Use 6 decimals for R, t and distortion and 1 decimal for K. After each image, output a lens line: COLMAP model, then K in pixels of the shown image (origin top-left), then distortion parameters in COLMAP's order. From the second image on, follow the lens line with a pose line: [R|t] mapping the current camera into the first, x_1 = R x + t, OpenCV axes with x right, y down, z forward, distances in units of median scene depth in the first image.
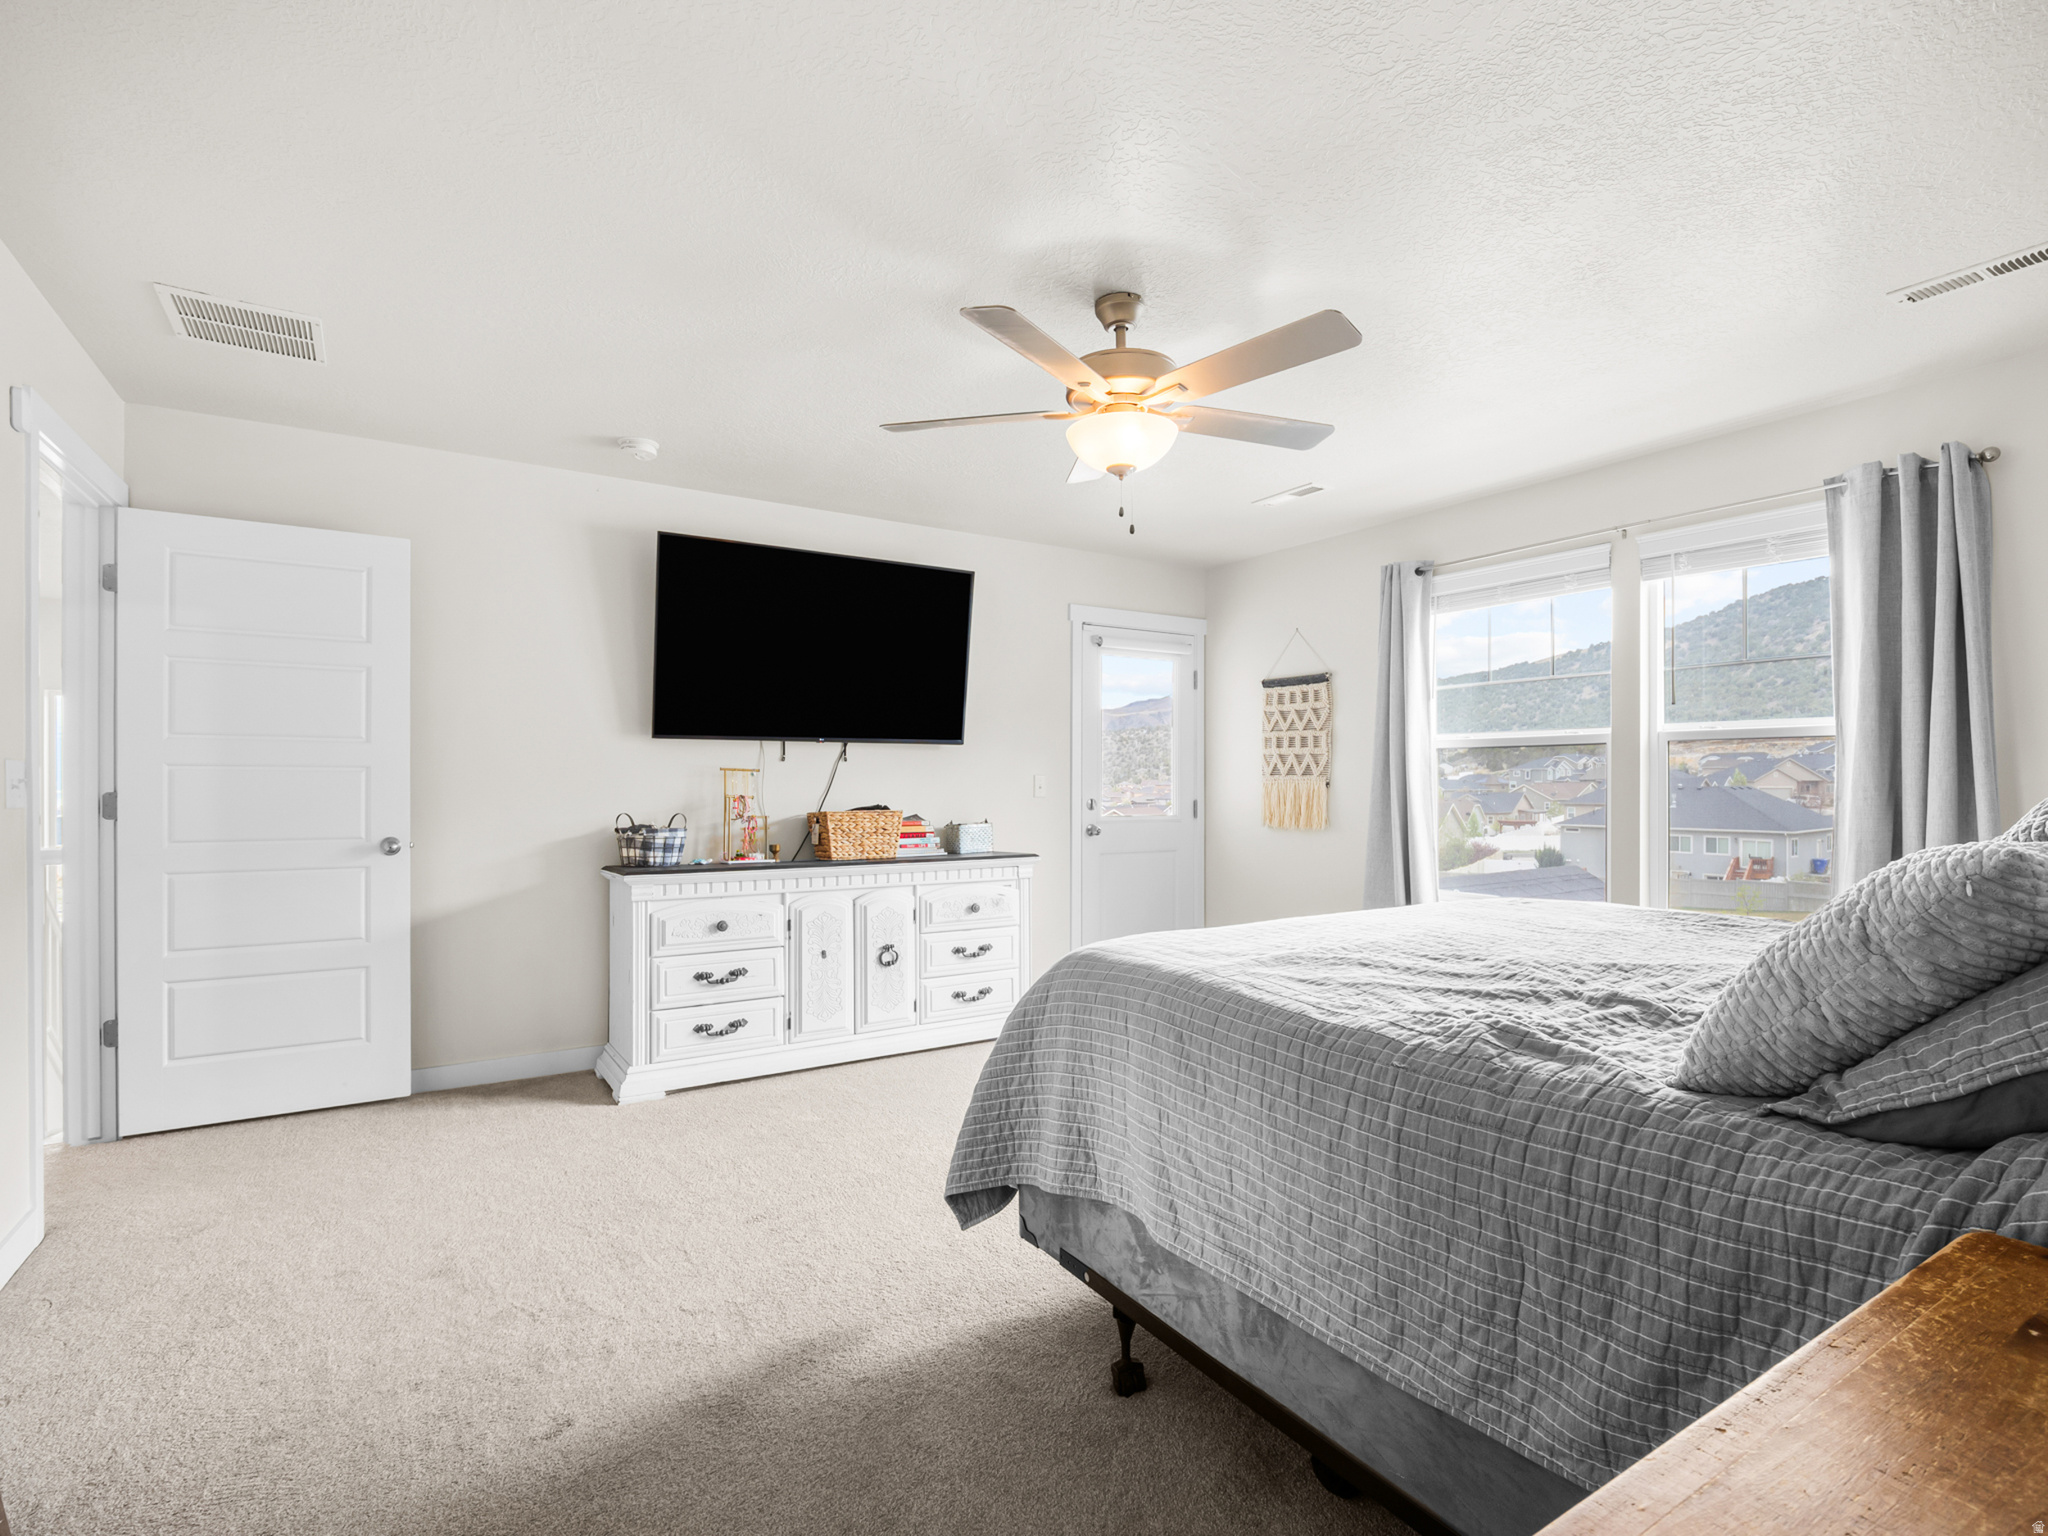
lens RADIAL K [[995.9, 0, 1027.2], [0, 995.9, 778.9], [0, 0, 1]] dist [-0.003853, -0.000303]
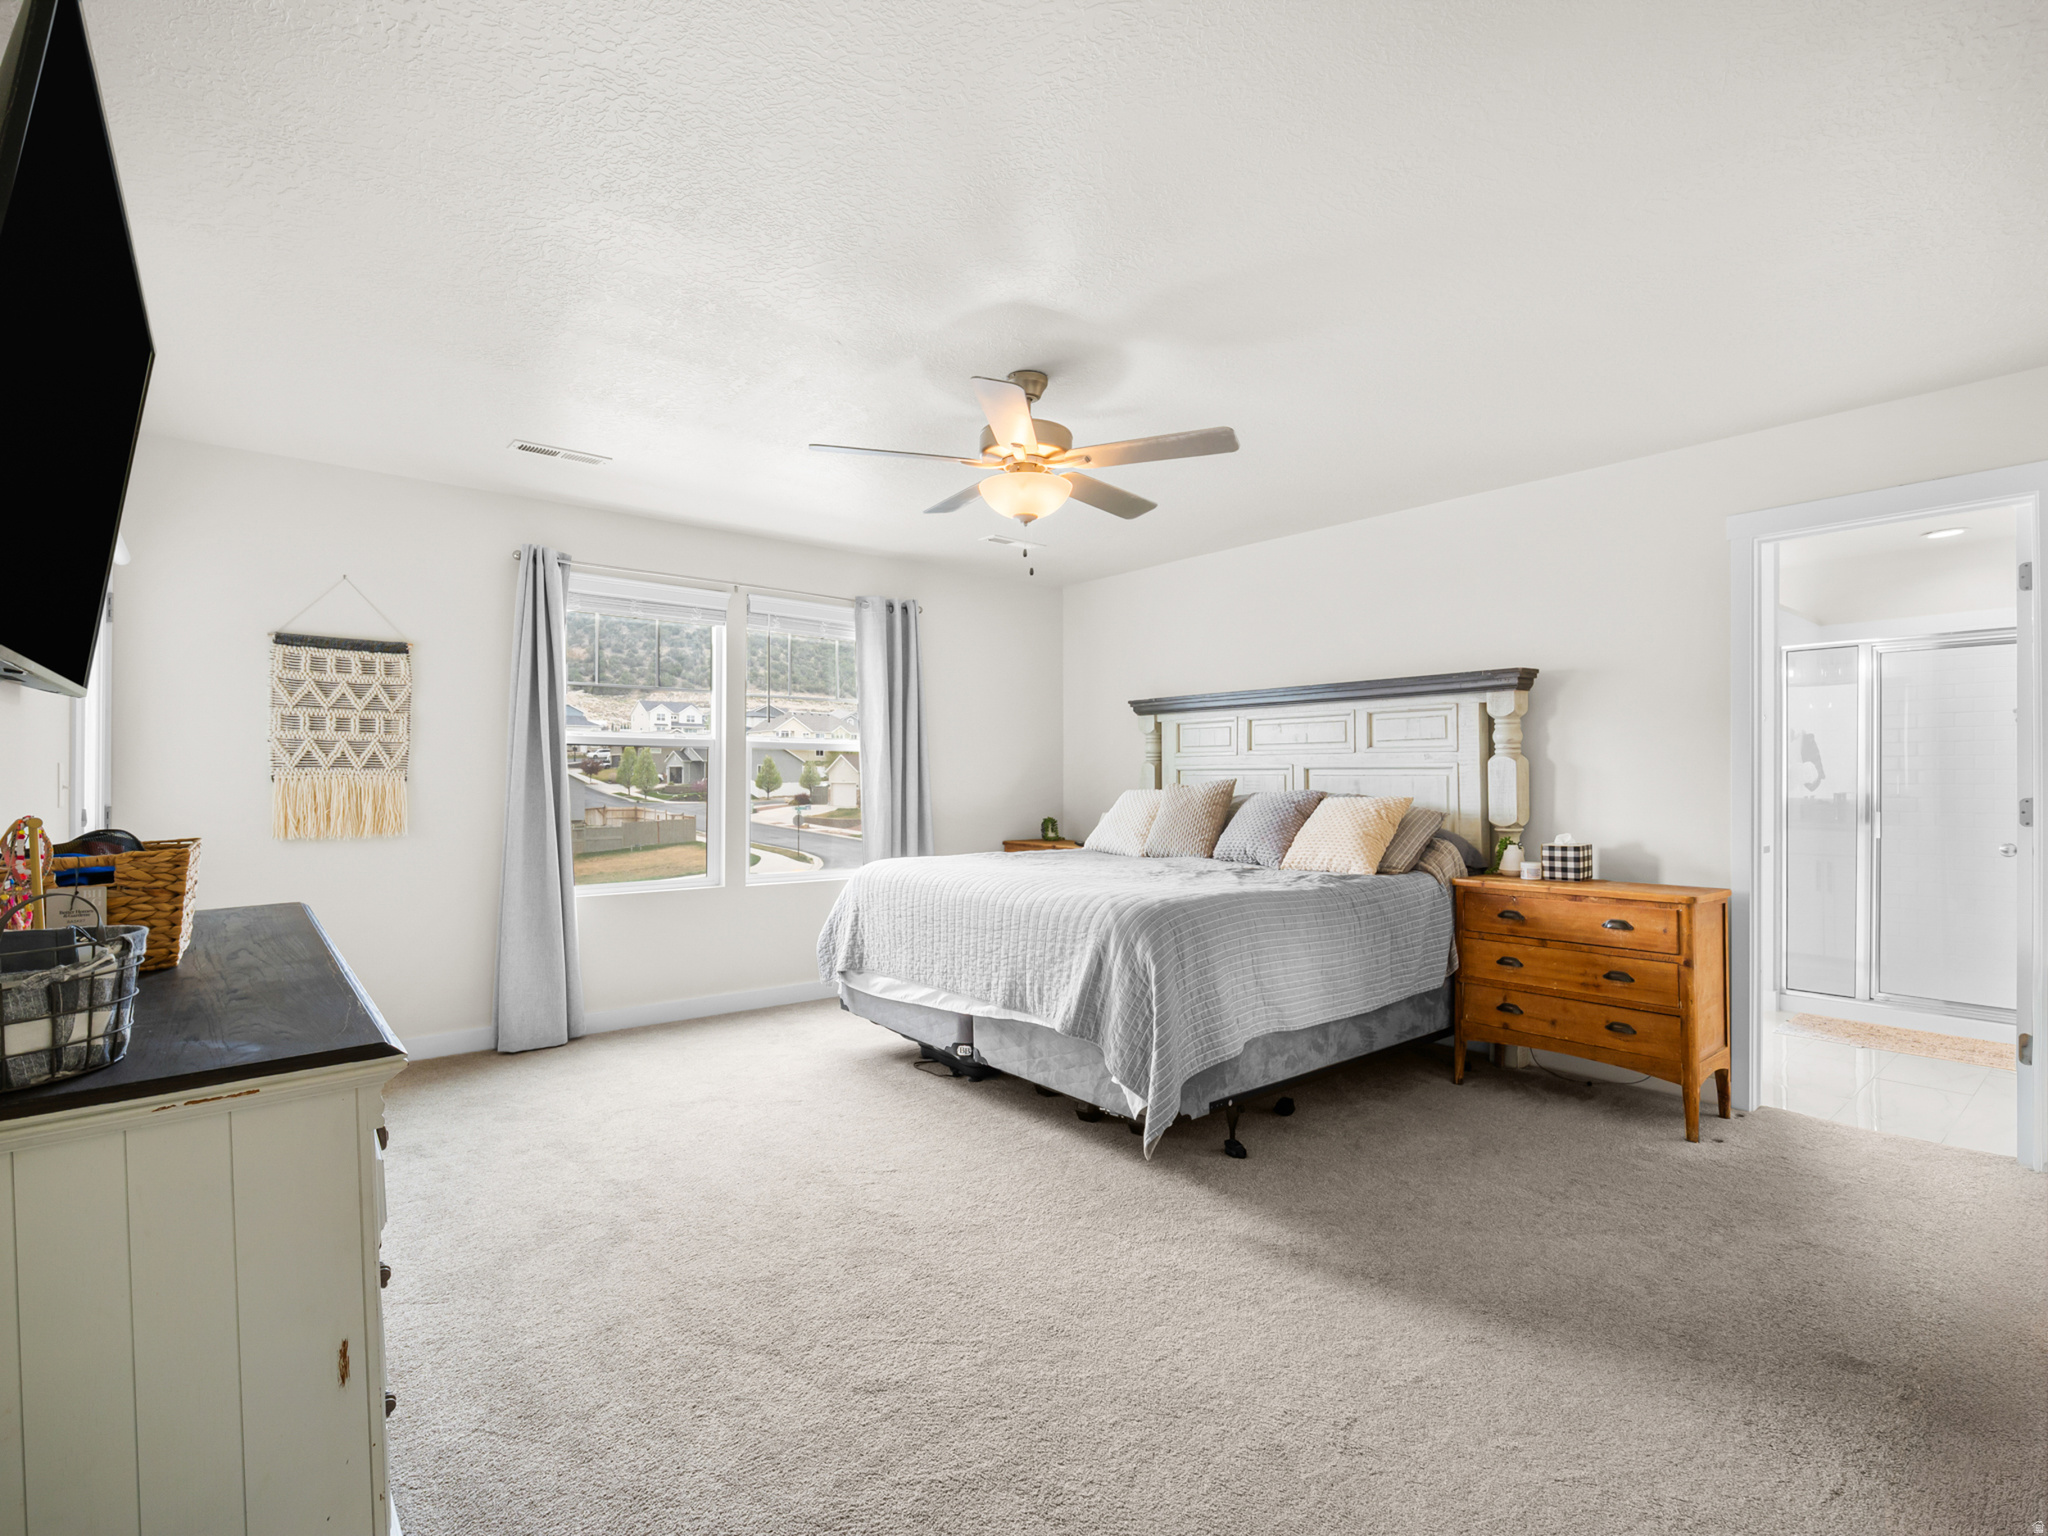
lens RADIAL K [[995.9, 0, 1022.2], [0, 995.9, 780.2], [0, 0, 1]] dist [-0.003853, -0.000303]
pose [[-0.110550, -0.001617, 0.993869, -0.546394], [-0.008381, 0.999965, 0.000694, 0.000845], [-0.993835, -0.008253, -0.110560, 0.570952]]
